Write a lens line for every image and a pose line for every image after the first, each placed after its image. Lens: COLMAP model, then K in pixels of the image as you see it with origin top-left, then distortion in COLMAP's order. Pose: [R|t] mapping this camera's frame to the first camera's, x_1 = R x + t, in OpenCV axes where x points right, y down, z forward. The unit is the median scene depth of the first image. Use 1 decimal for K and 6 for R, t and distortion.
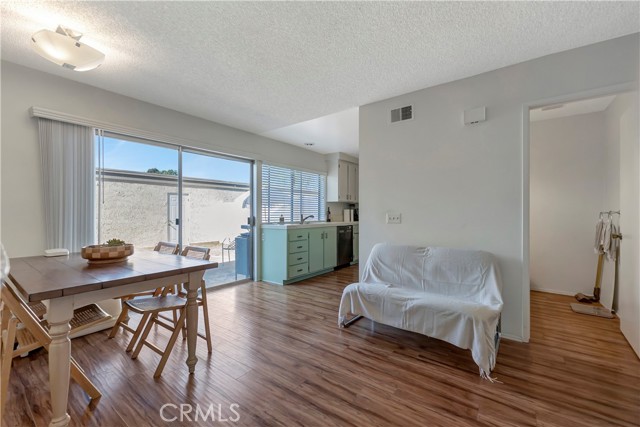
lens RADIAL K [[269.3, 0, 320.2], [0, 269.3, 212.5], [0, 0, 1]] dist [0.001994, 0.000020]
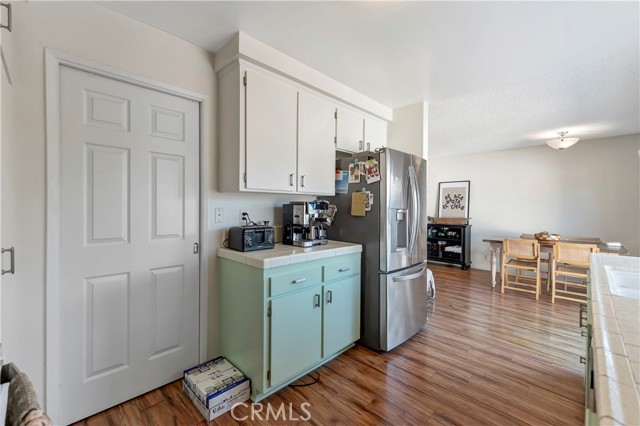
lens RADIAL K [[269.3, 0, 316.1], [0, 269.3, 208.7], [0, 0, 1]] dist [0.001994, 0.000020]
pose [[-0.992275, -0.008241, 0.123788, 0.146024], [-0.006531, 0.999878, 0.014208, -0.020475], [-0.123890, 0.013289, -0.992207, 0.691956]]
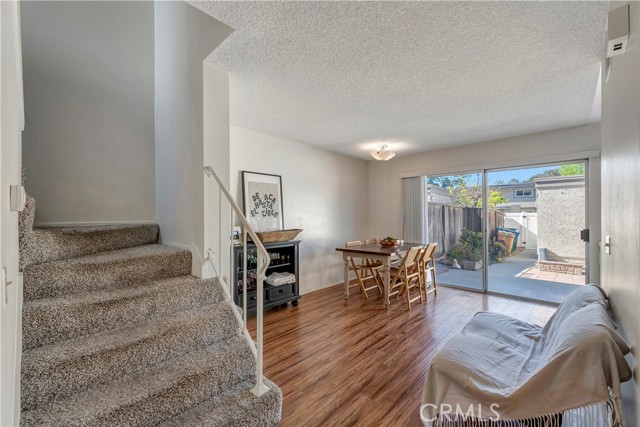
lens RADIAL K [[269.3, 0, 319.1], [0, 269.3, 214.9], [0, 0, 1]] dist [0.001994, 0.000020]
pose [[-0.101623, -0.002971, -0.994819, 0.292938], [0.004133, 0.999986, -0.003409, -0.014089], [0.994814, -0.004458, -0.101609, 0.144784]]
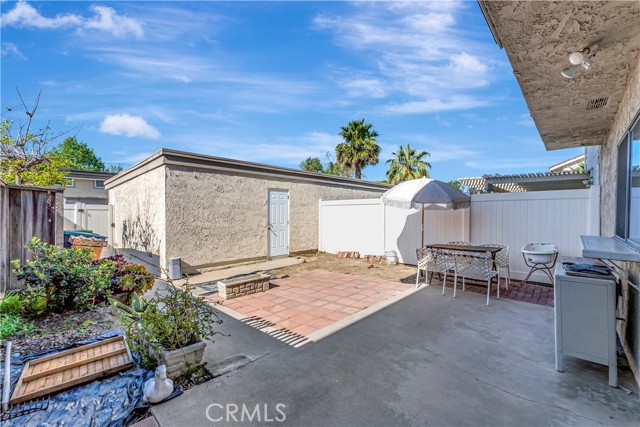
lens RADIAL K [[269.3, 0, 315.6], [0, 269.3, 210.7], [0, 0, 1]] dist [0.001994, 0.000020]
pose [[0.994093, 0.006722, -0.108319, -0.368992], [-0.007099, 0.999970, -0.003096, -0.006285], [0.108295, 0.003847, 0.994111, 0.254219]]
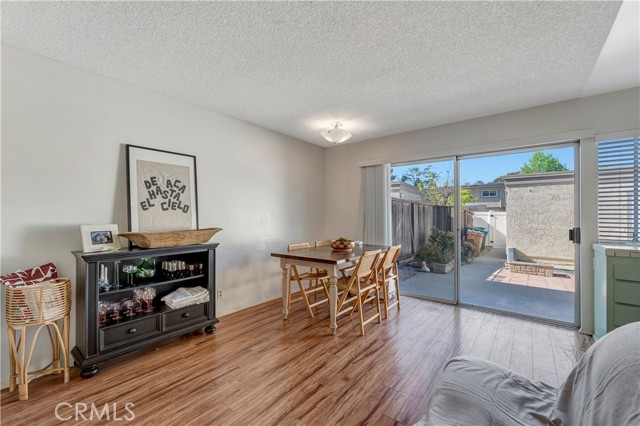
lens RADIAL K [[269.3, 0, 319.6], [0, 269.3, 213.4], [0, 0, 1]] dist [0.001994, 0.000020]
pose [[-0.010791, -0.006106, -0.999923, 0.188310], [0.000622, 0.999981, -0.006113, -0.008482], [0.999942, -0.000688, -0.010787, 0.189954]]
